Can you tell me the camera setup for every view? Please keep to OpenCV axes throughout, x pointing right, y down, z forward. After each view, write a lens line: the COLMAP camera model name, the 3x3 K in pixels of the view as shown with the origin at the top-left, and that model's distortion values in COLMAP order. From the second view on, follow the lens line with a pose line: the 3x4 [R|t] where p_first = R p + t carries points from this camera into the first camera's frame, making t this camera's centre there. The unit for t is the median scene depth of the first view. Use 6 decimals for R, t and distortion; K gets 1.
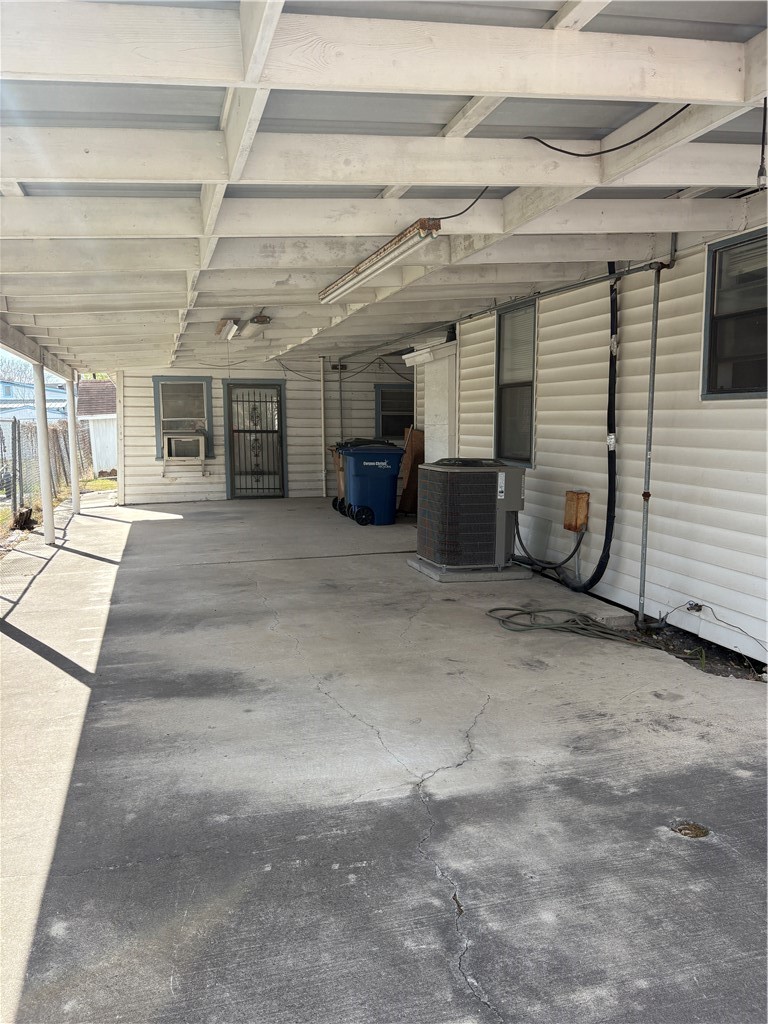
lens RADIAL K [[771.4, 0, 388.0], [0, 771.4, 513.5], [0, 0, 1]] dist [0.065671, -0.003594]
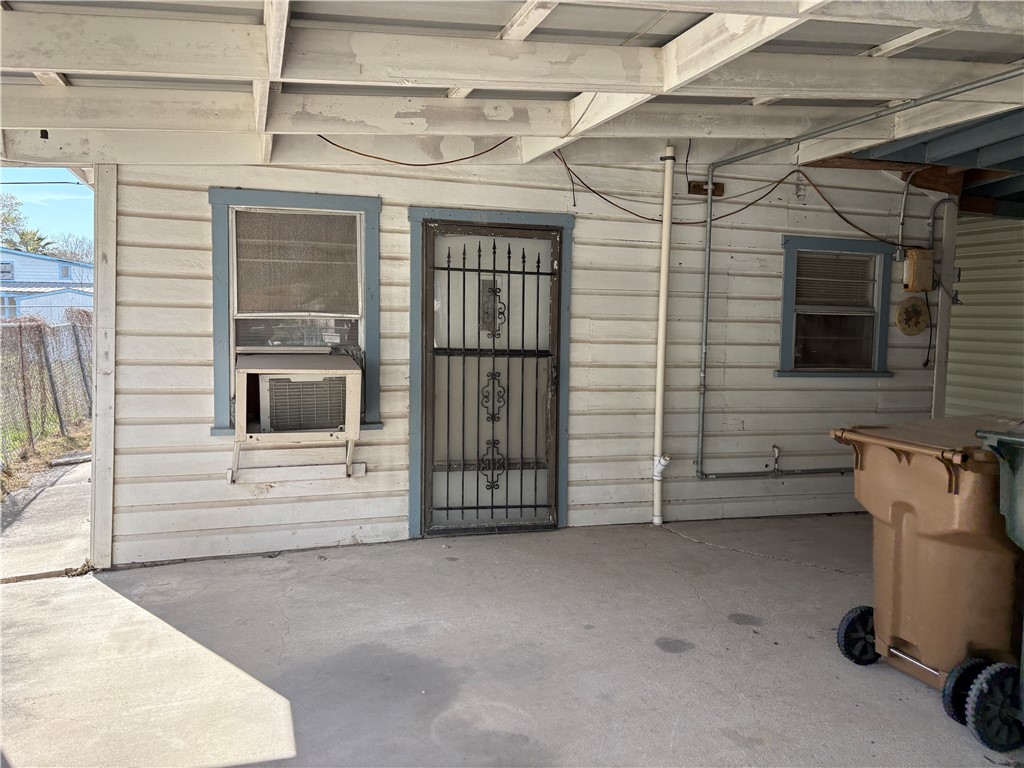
lens RADIAL K [[771.4, 0, 509.4], [0, 771.4, 380.4], [0, 0, 1]] dist [0.065671, -0.003594]
pose [[0.999423, 0.013070, 0.031341, -0.175163], [-0.011178, 0.998146, -0.059824, -0.071208], [-0.032064, 0.059439, 0.997717, 0.636171]]
